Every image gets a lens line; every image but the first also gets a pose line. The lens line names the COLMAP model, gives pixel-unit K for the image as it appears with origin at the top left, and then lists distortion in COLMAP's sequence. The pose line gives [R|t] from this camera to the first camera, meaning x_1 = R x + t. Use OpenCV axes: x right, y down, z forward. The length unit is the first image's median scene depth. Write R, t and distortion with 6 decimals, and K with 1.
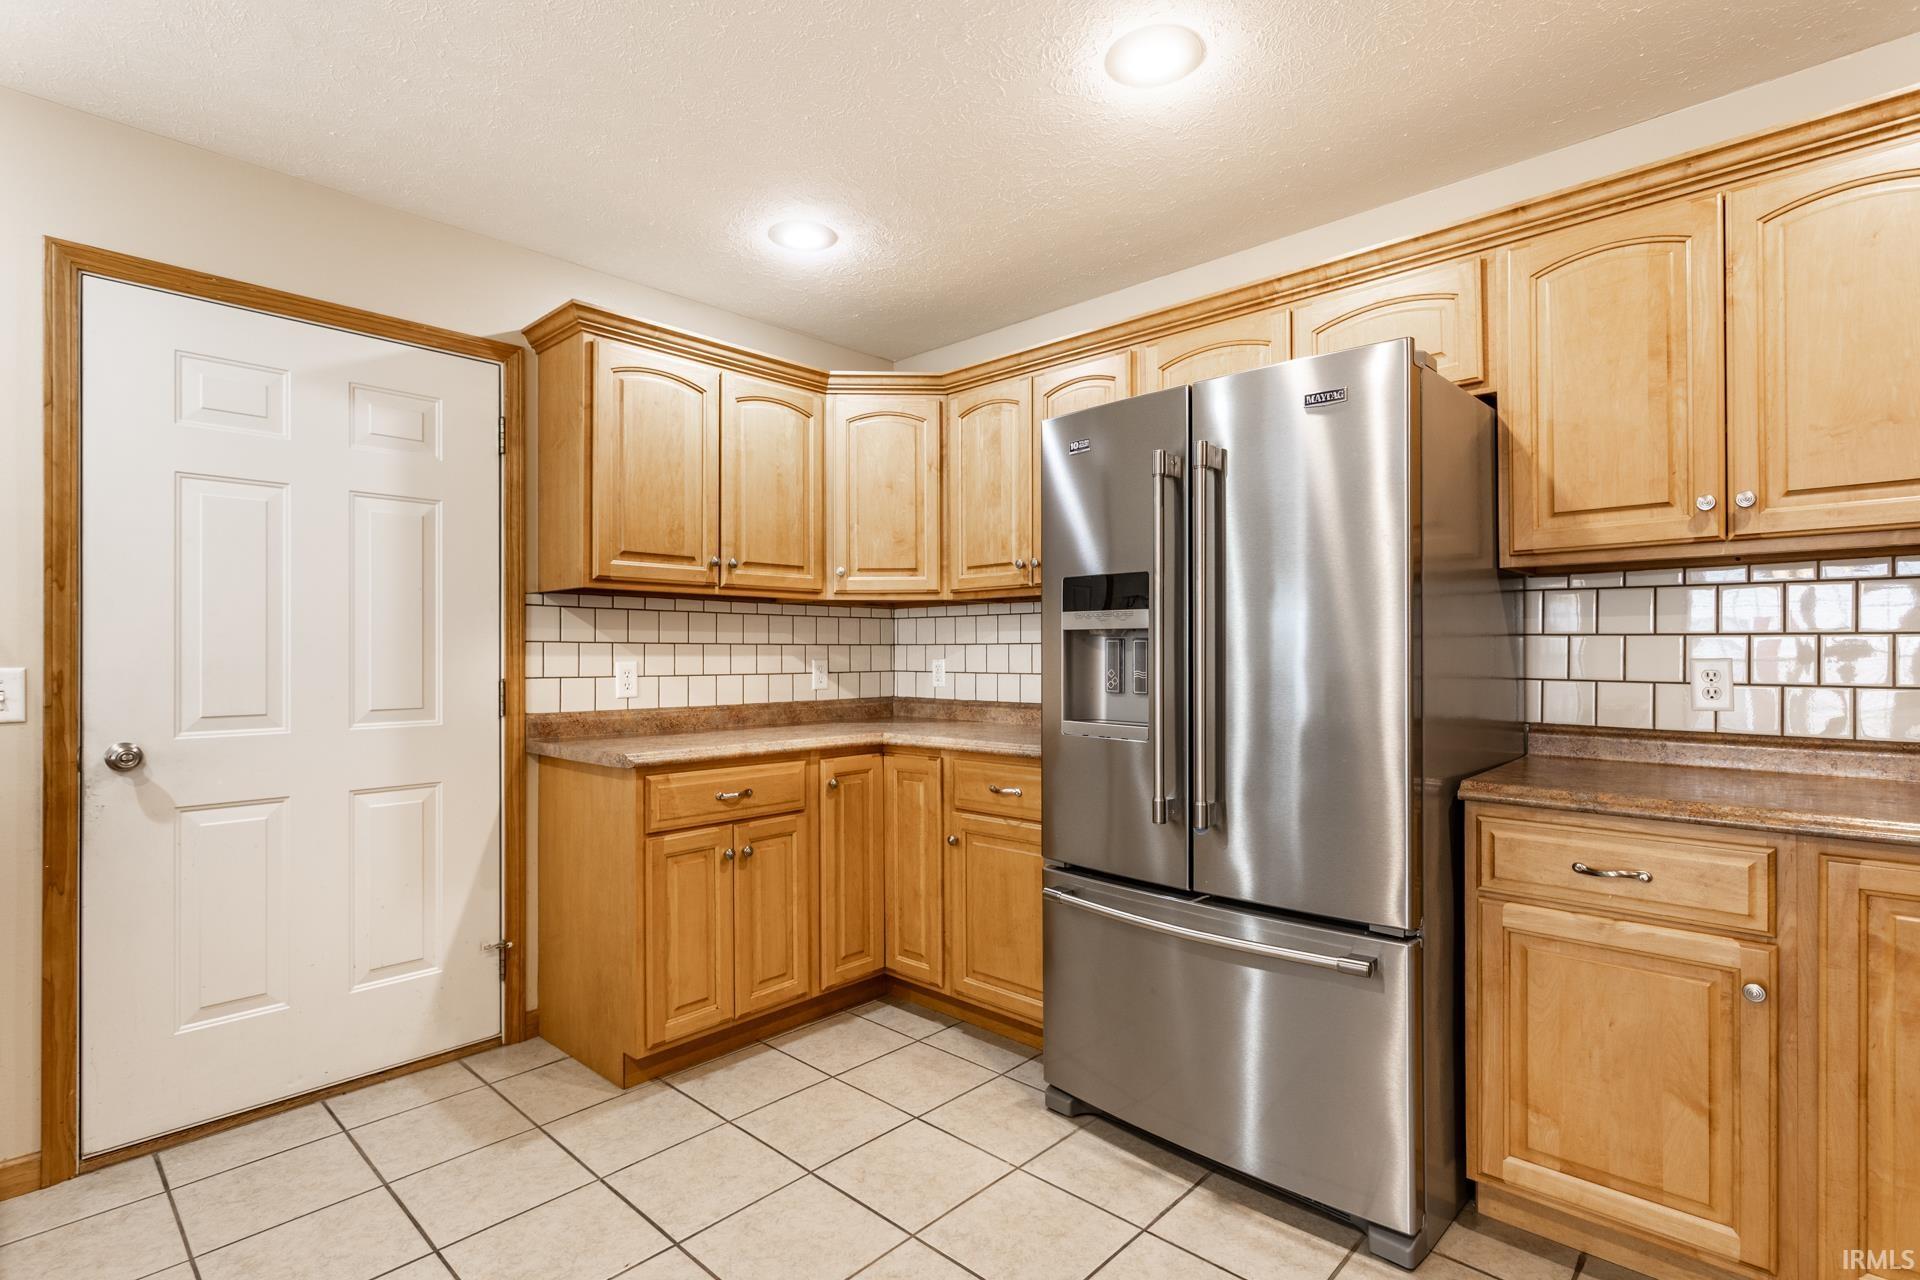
lens RADIAL K [[930.0, 0, 966.4], [0, 930.0, 650.4], [0, 0, 1]] dist [0.001751, 0.001464]
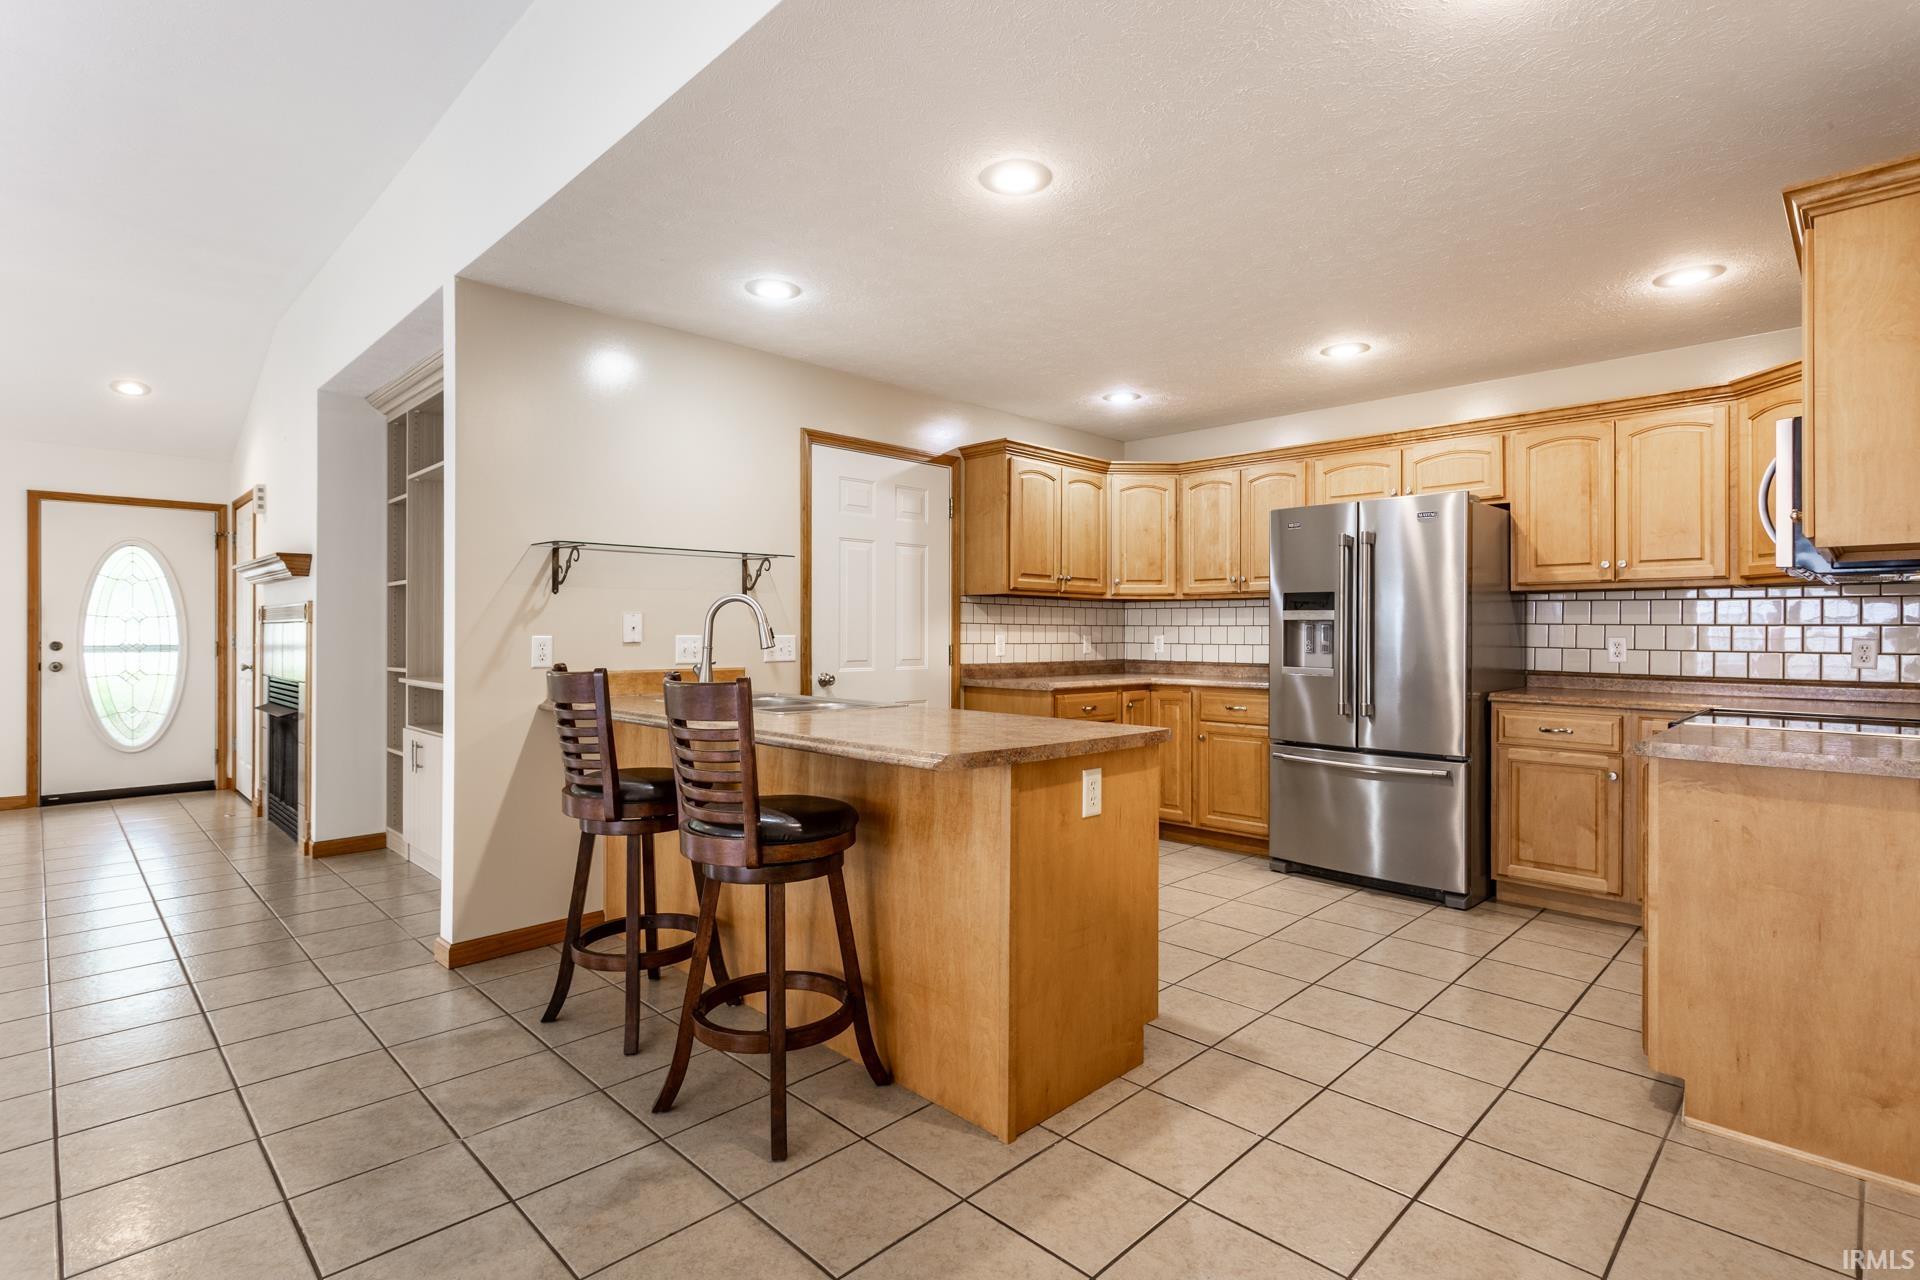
lens RADIAL K [[930.0, 0, 984.8], [0, 930.0, 627.1], [0, 0, 1]] dist [0.001751, 0.001464]
pose [[0.999665, 0.006986, -0.024907, -0.466977], [-0.007044, 0.999973, -0.002245, 0.001805], [0.024890, 0.002420, 0.999687, -0.945359]]
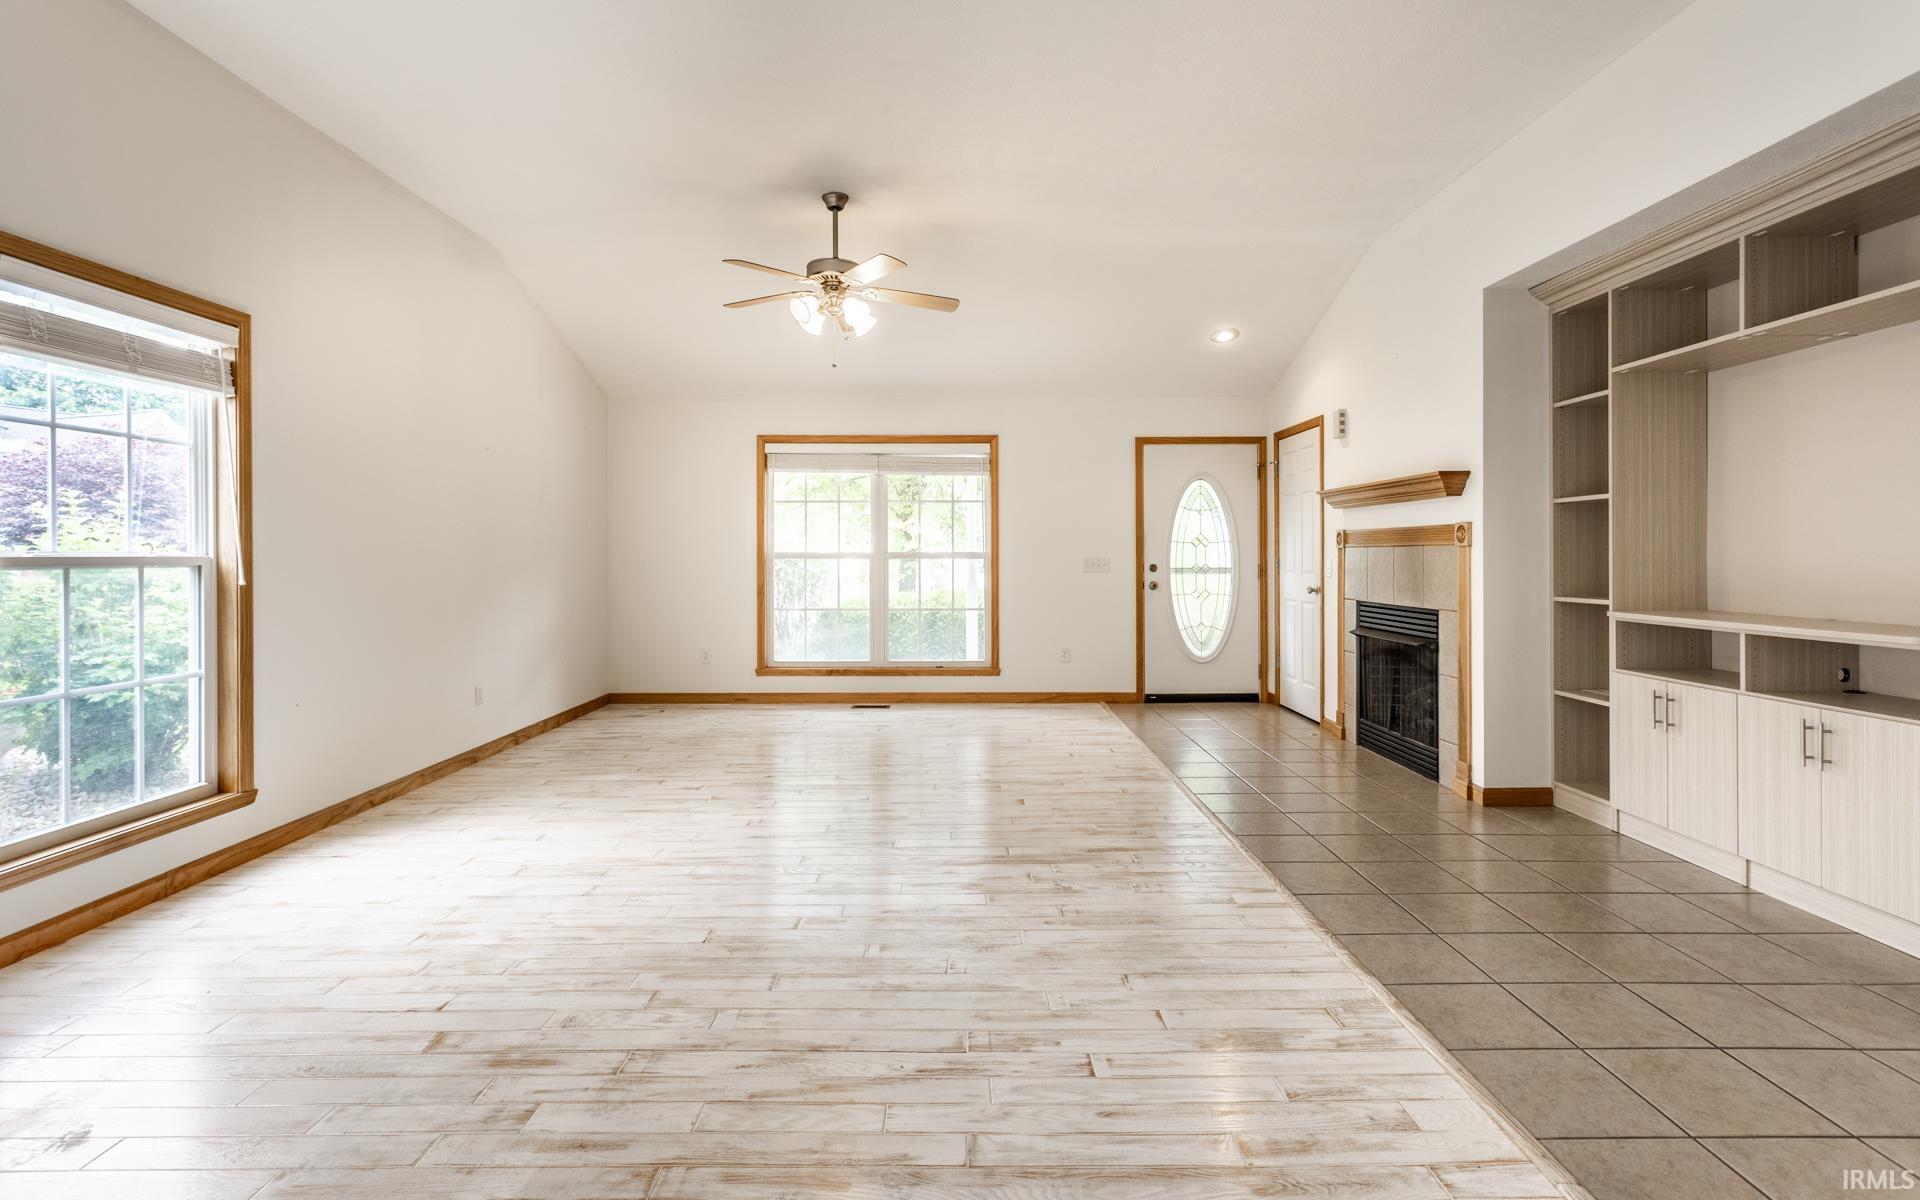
lens RADIAL K [[930.1, 0, 954.0], [0, 930.1, 552.2], [0, 0, 1]] dist [0.003966, 0.000556]
pose [[0.683720, 0.003927, -0.729734, -1.362004], [-0.000730, 0.999989, 0.004698, 0.001990], [0.729744, -0.002679, 0.683715, -0.969922]]
